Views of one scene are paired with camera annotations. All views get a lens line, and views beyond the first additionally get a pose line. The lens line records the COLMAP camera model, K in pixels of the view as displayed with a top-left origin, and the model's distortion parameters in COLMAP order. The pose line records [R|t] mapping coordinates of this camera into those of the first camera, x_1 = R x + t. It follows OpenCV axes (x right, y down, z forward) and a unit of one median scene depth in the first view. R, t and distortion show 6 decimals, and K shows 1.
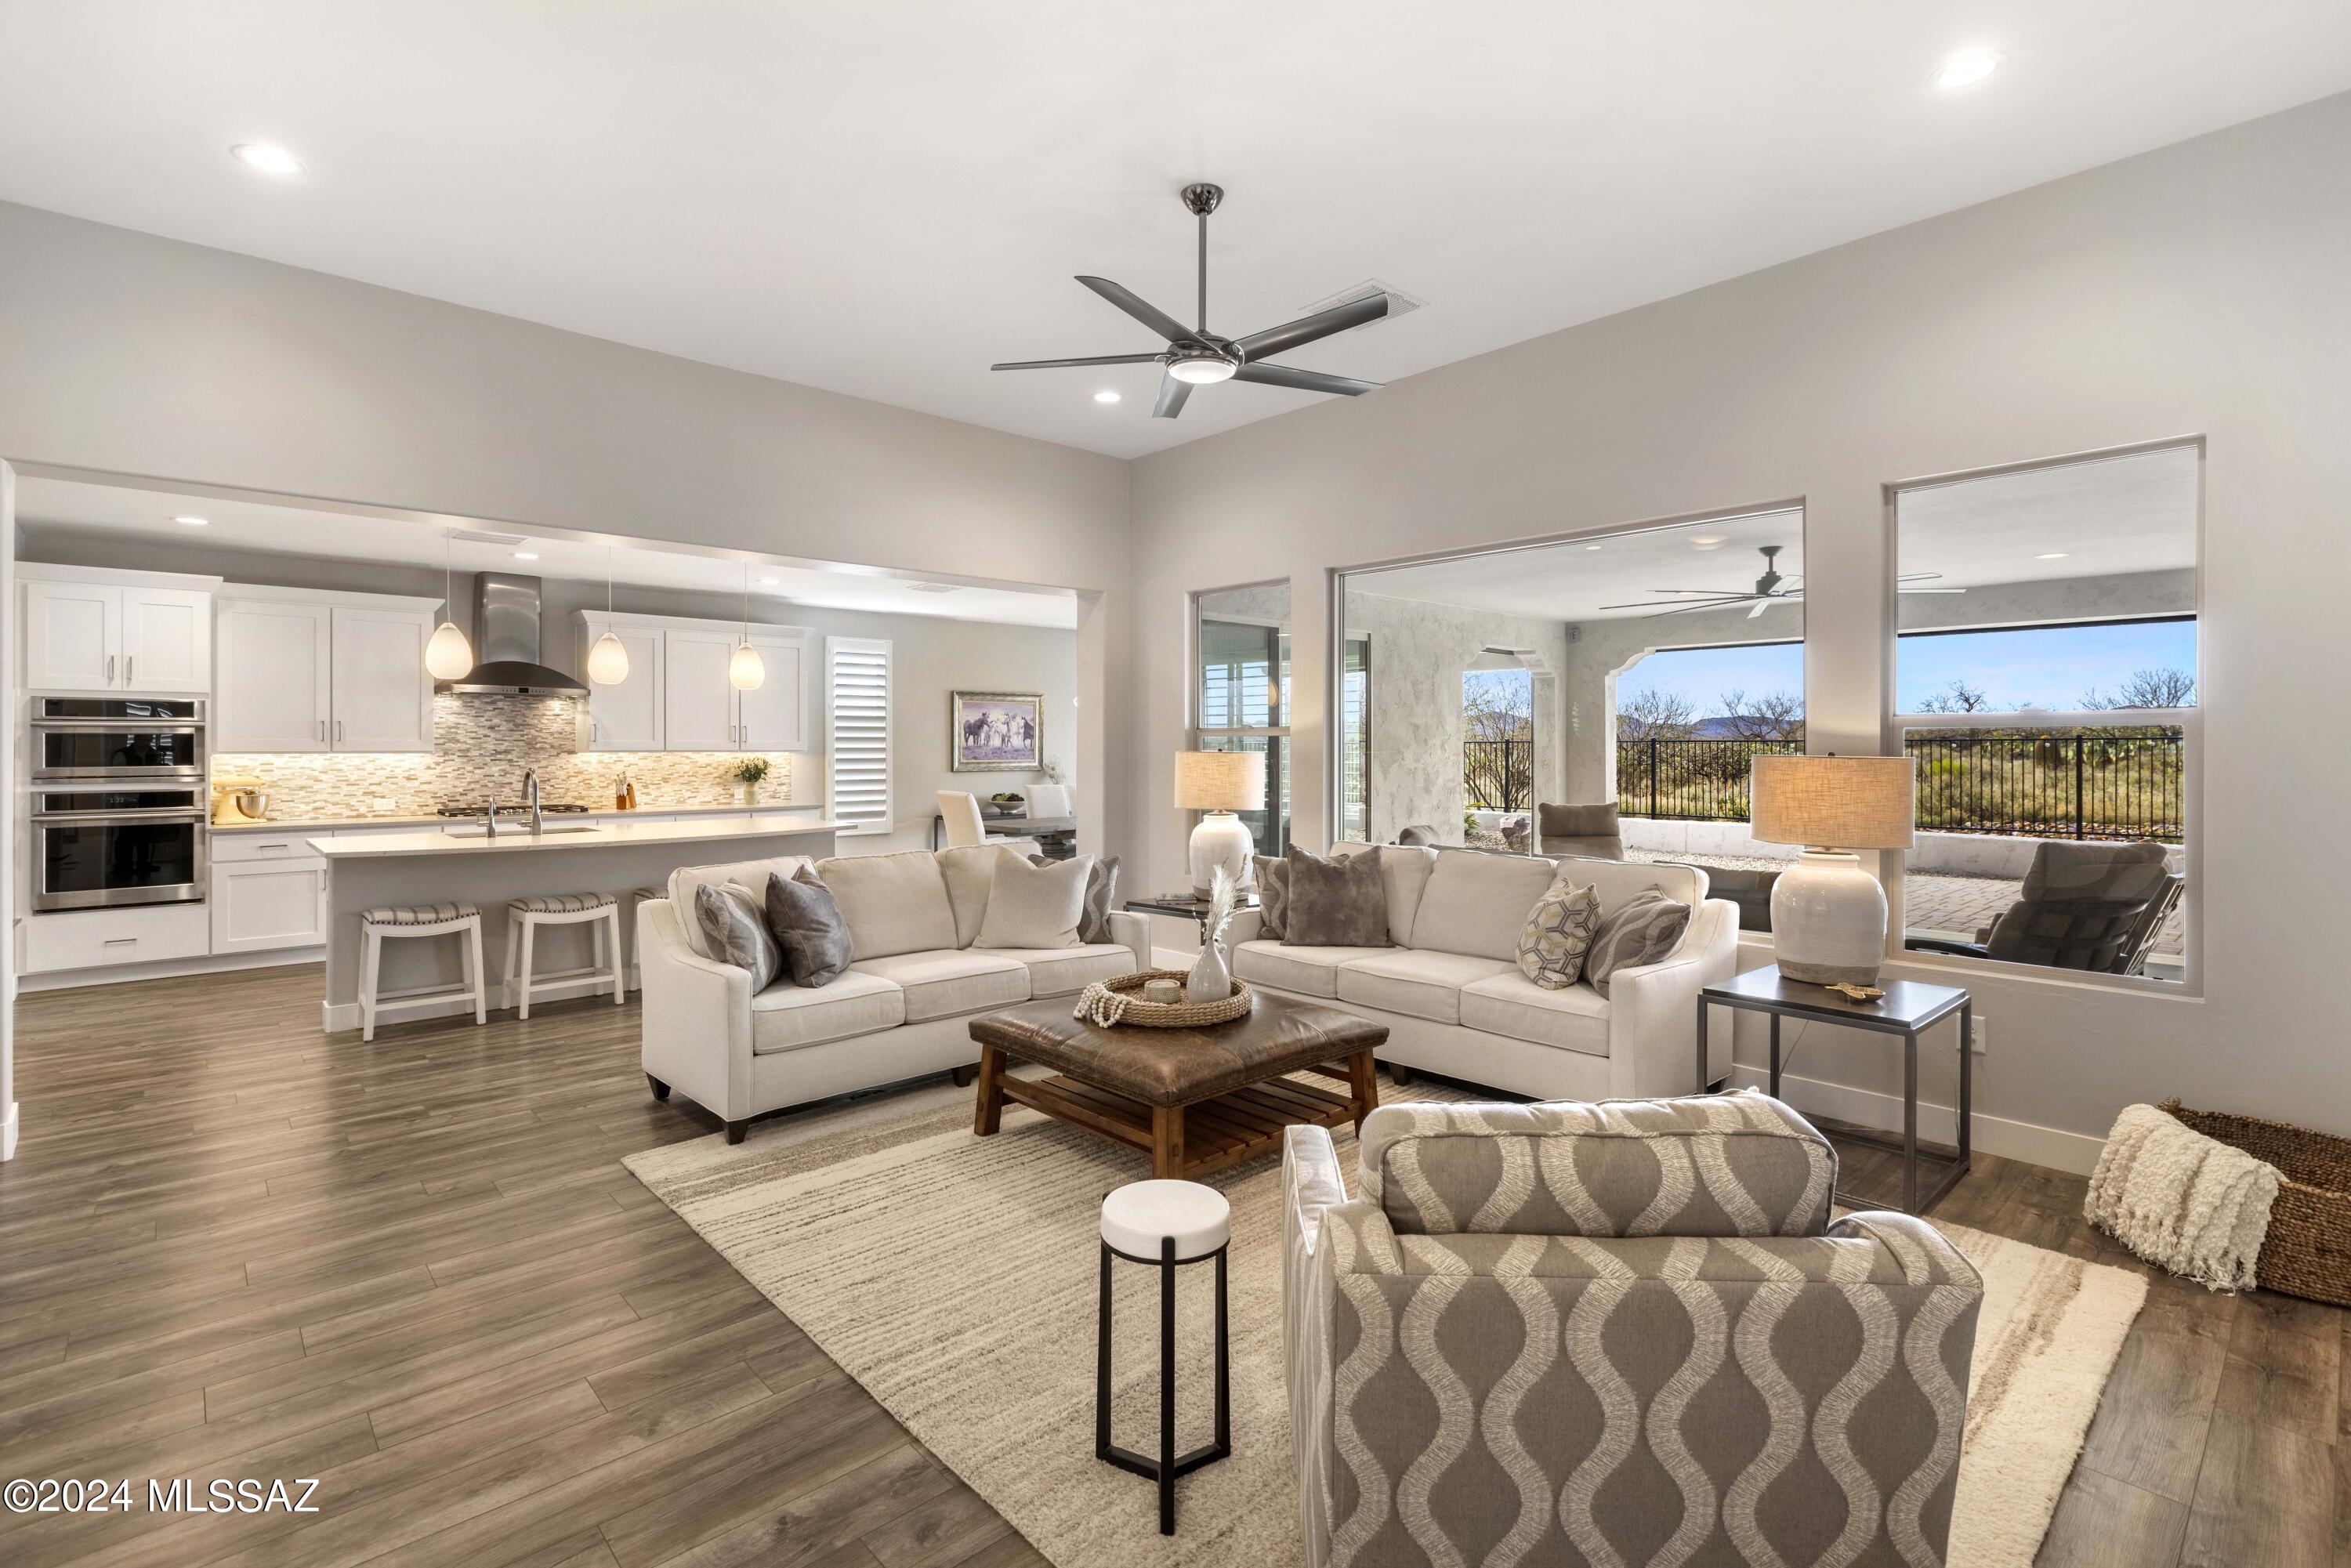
lens RADIAL K [[1078.7, 0, 1157.3], [0, 1078.7, 757.9], [0, 0, 1]] dist [0.005598, -0.001711]
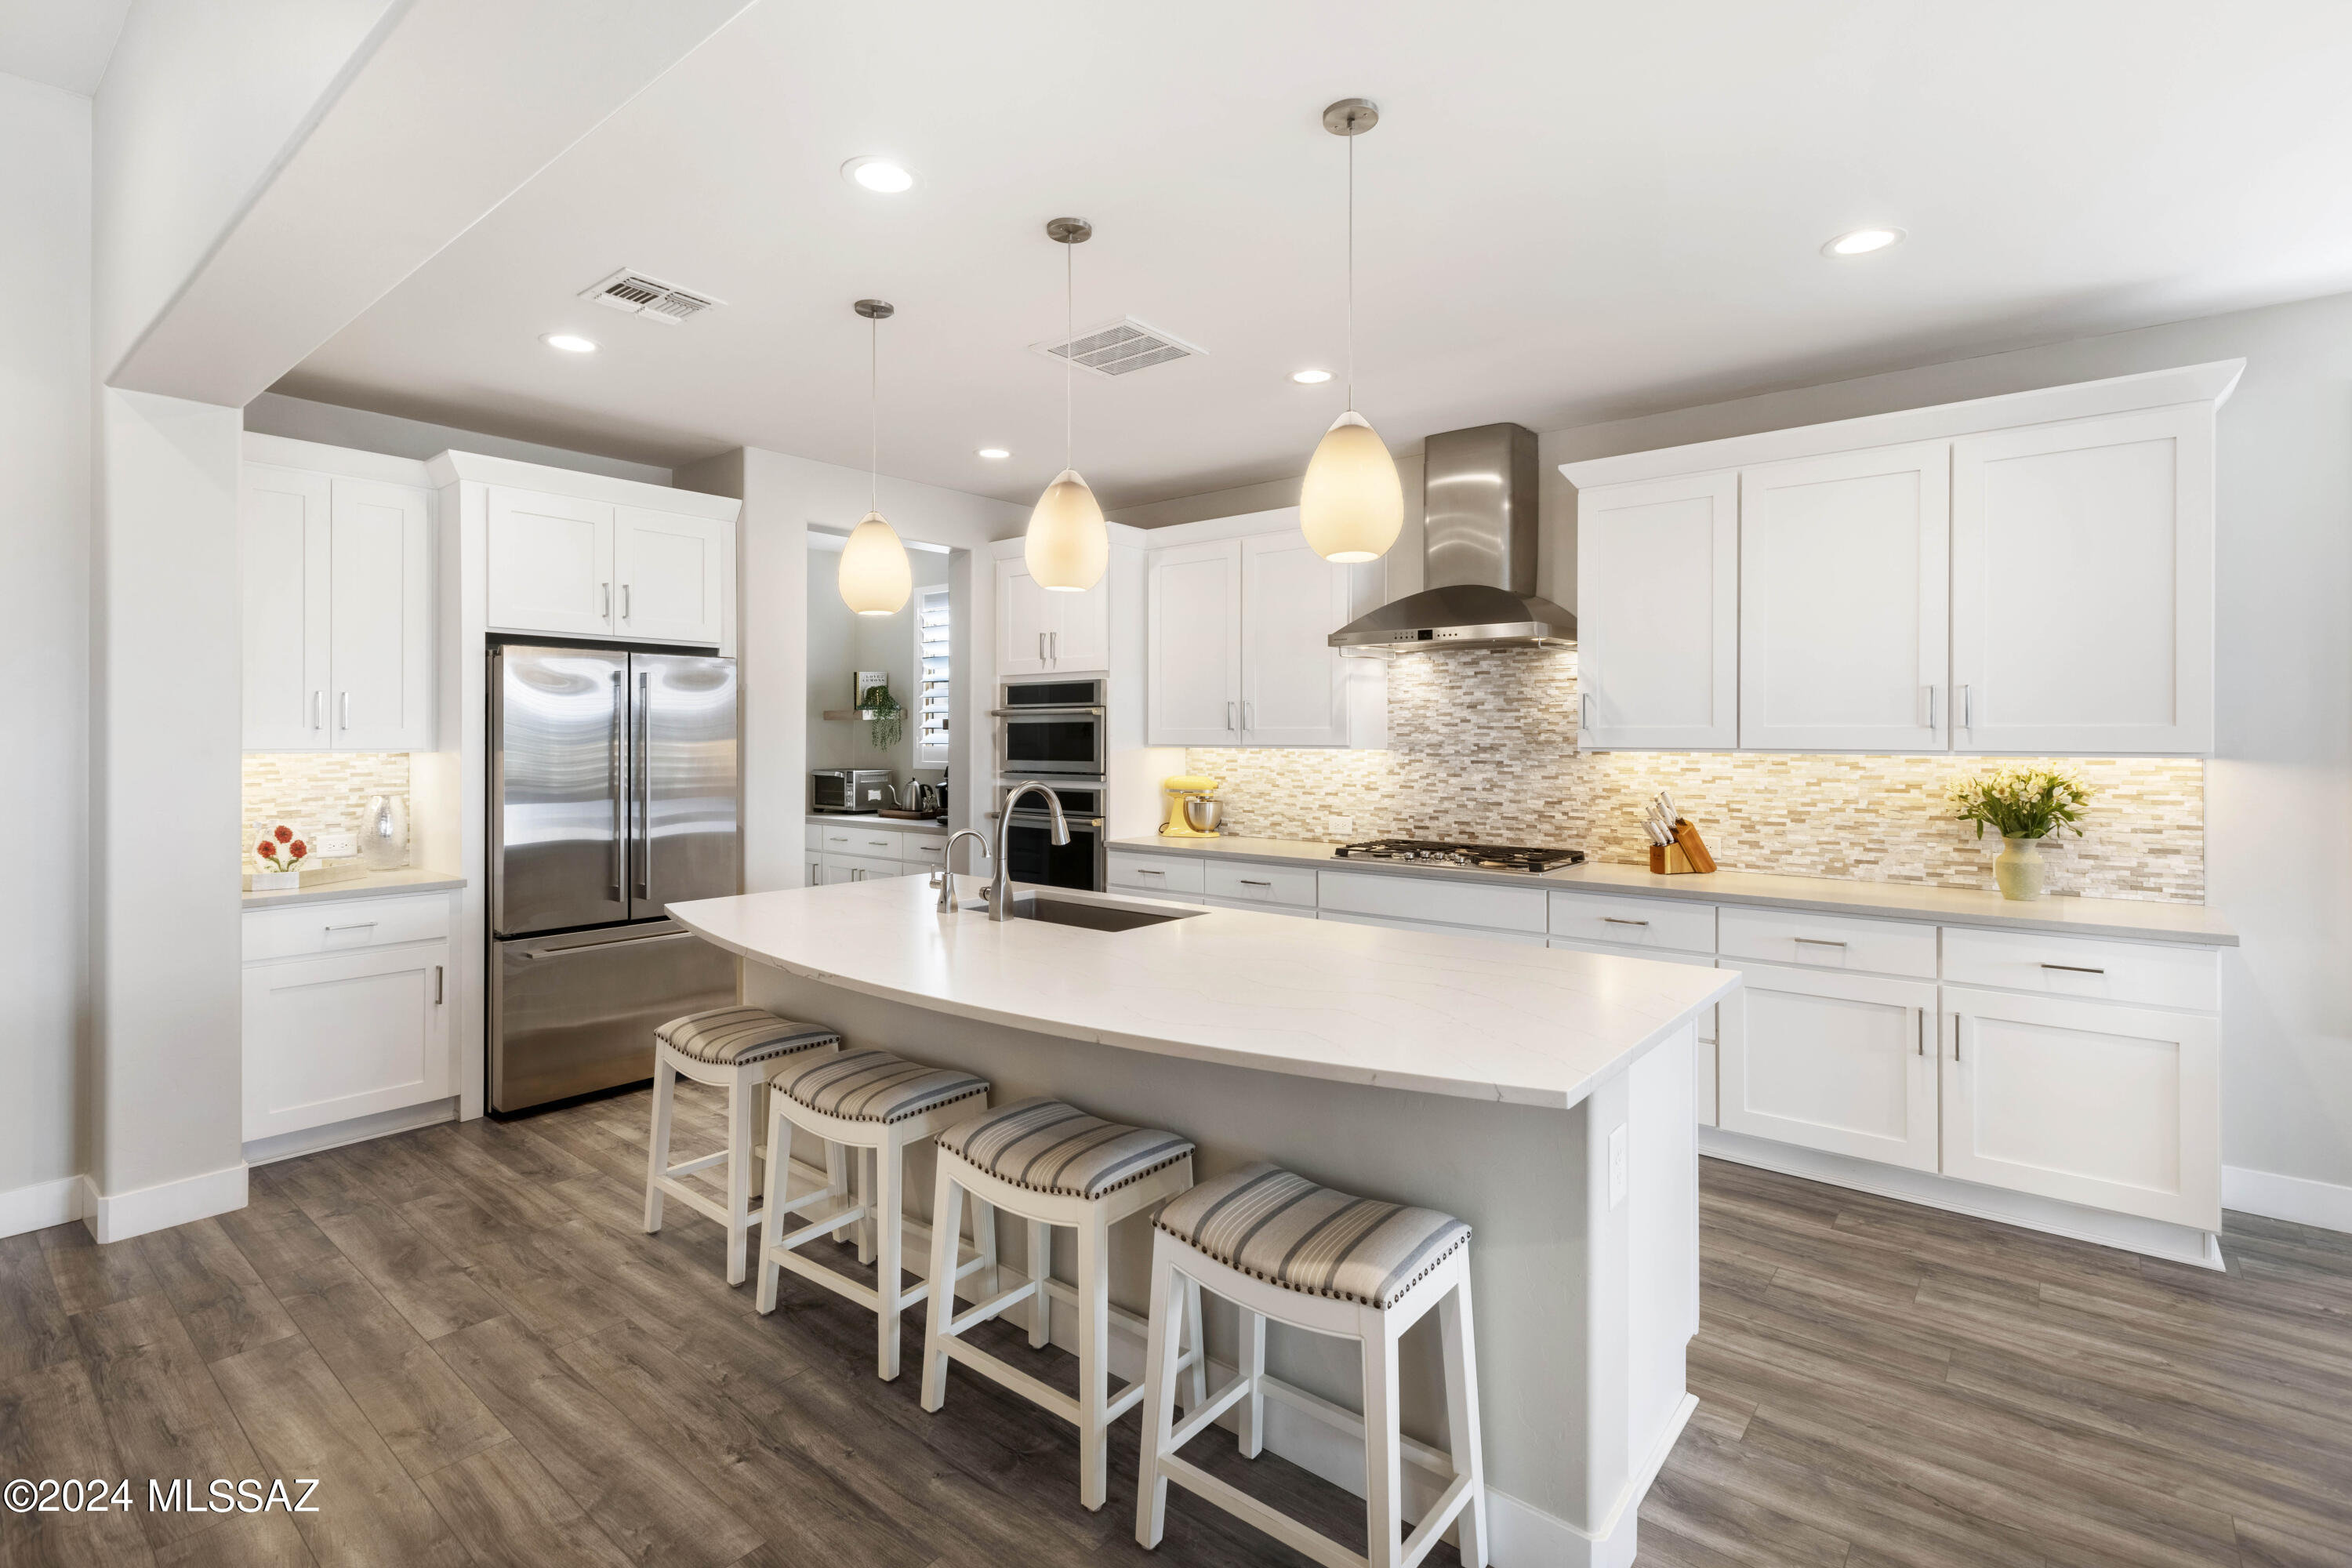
lens RADIAL K [[1079.2, 0, 1138.0], [0, 1079.2, 768.4], [0, 0, 1]] dist [0.005598, -0.001711]
pose [[0.148147, 0.029539, -0.988524, -0.076402], [-0.012453, 0.999530, 0.028002, -0.009795], [0.988887, 0.008161, 0.148445, 0.820543]]
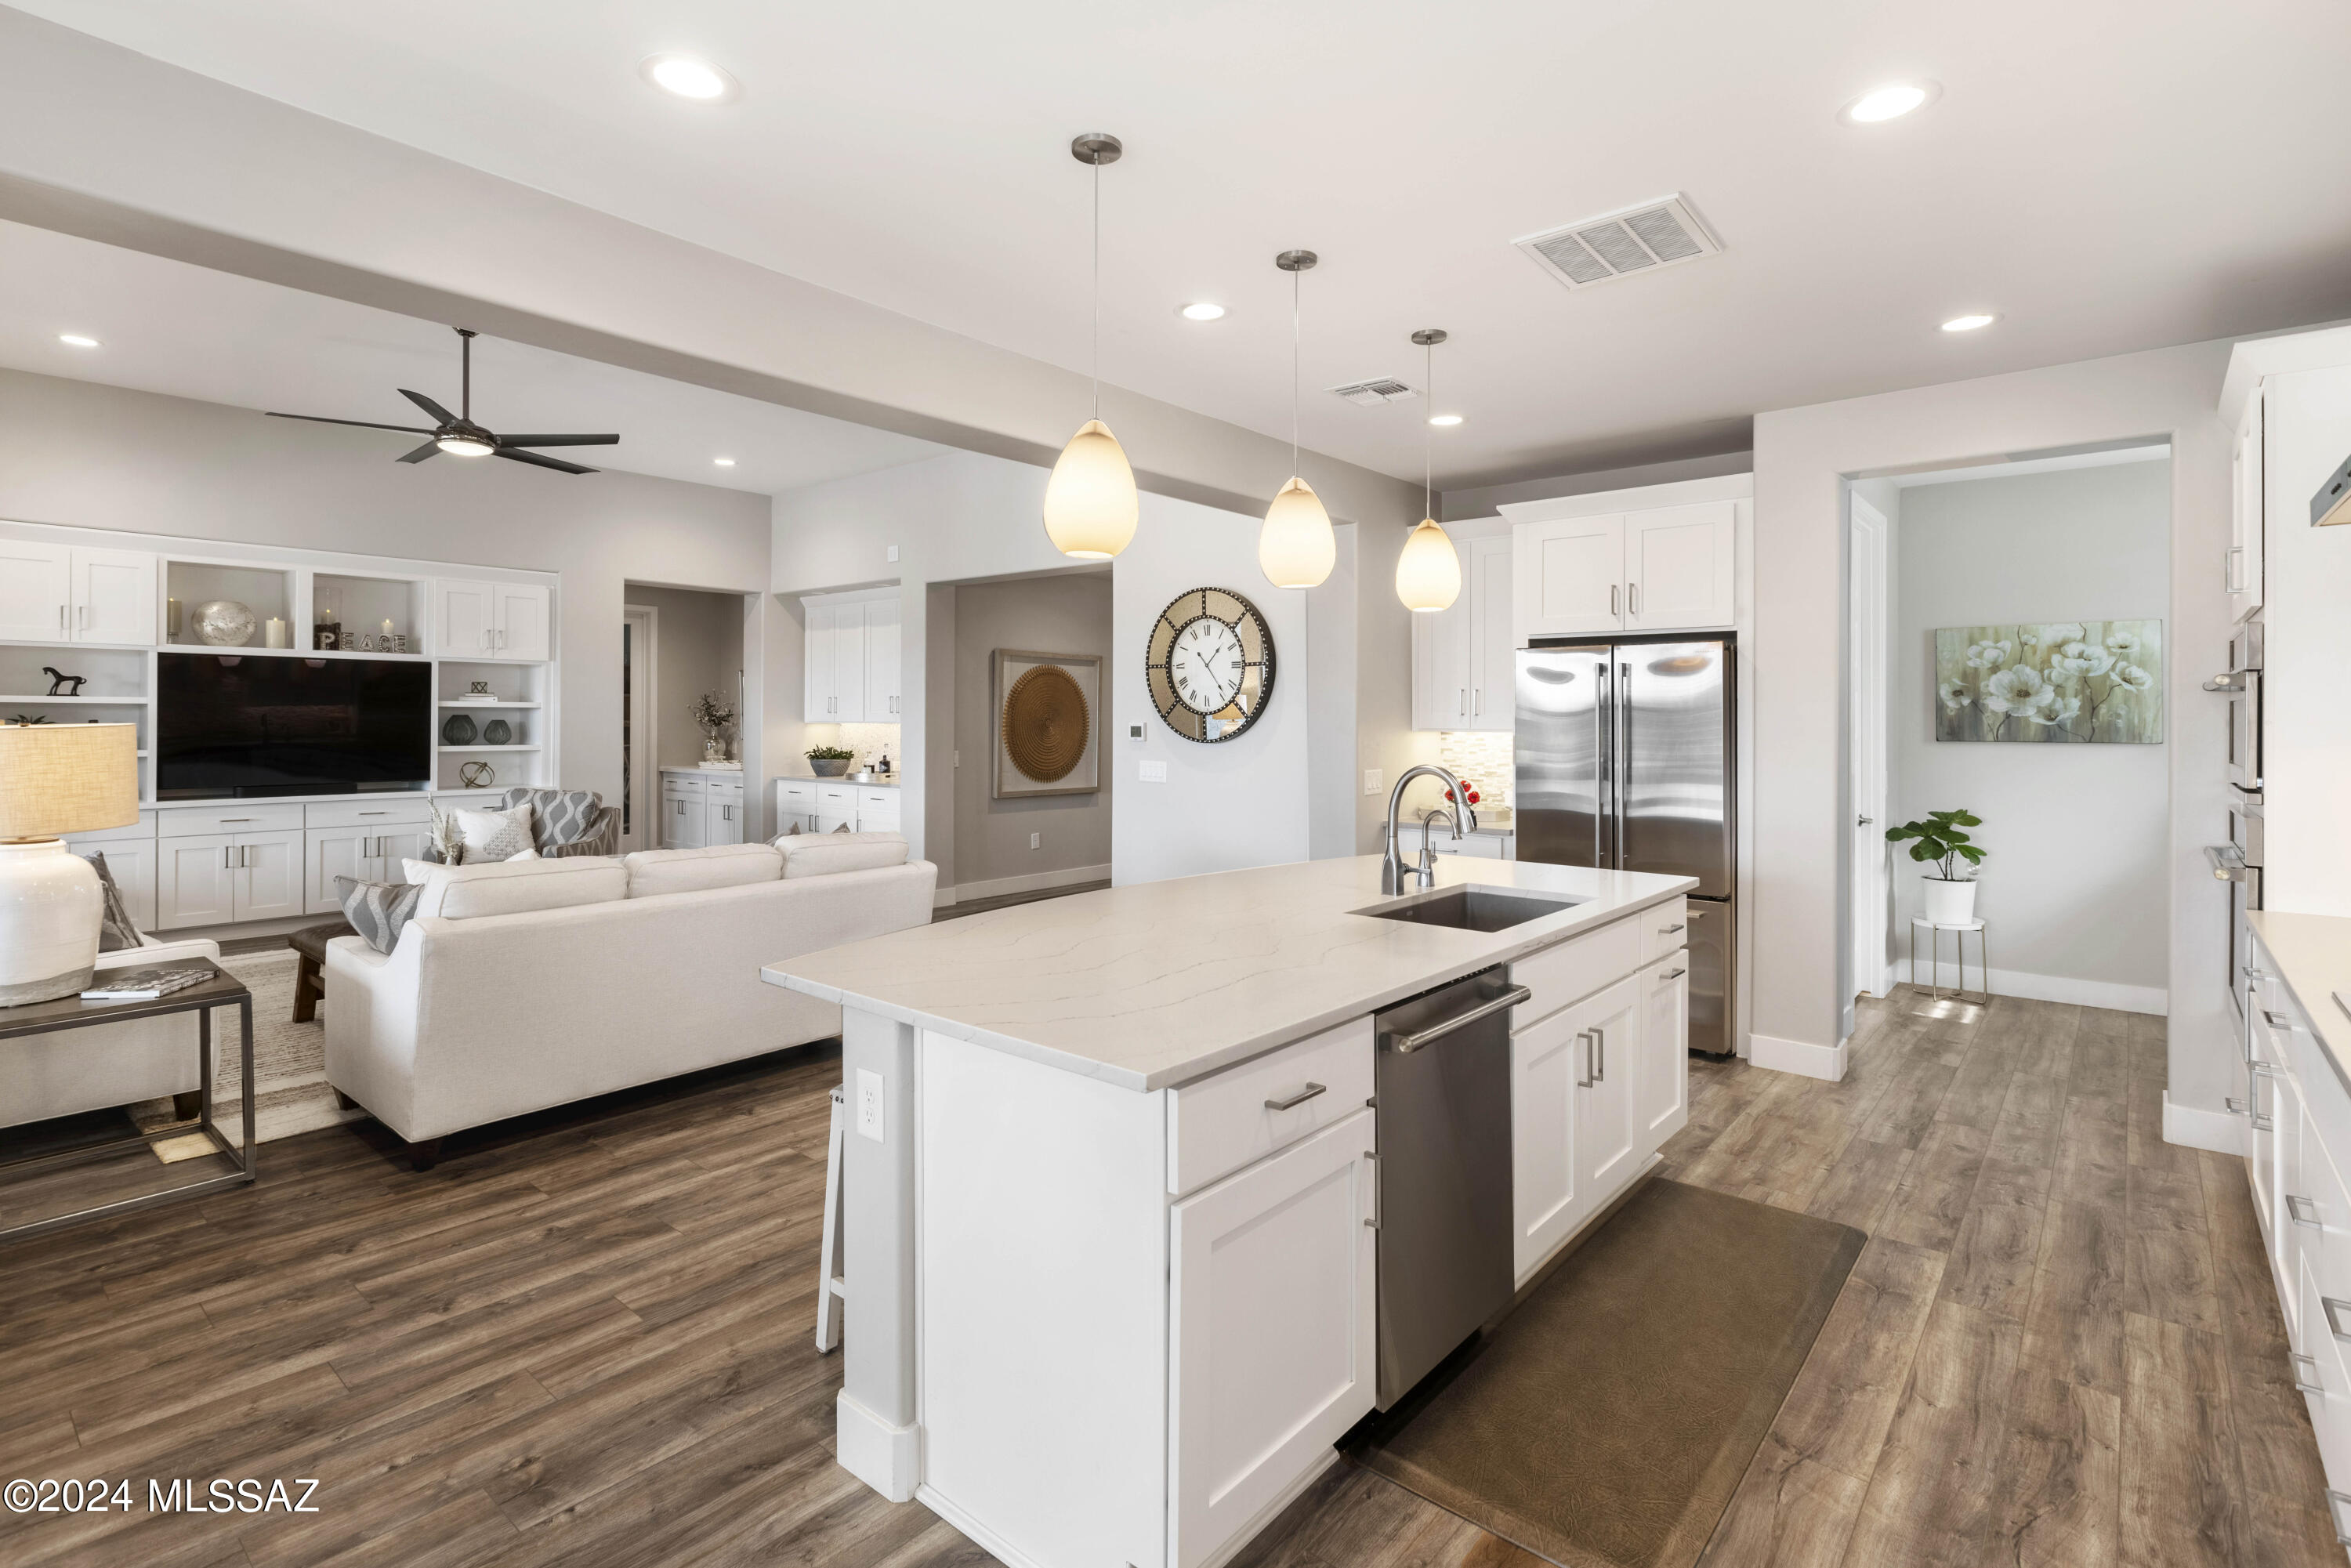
lens RADIAL K [[1078.7, 0, 1136.2], [0, 1078.7, 718.9], [0, 0, 1]] dist [0.005598, -0.001711]
pose [[-0.993761, -0.005324, -0.111400, -0.330589], [-0.006888, 0.999883, 0.013653, -0.015238], [0.111314, 0.014335, -0.993682, 1.230147]]
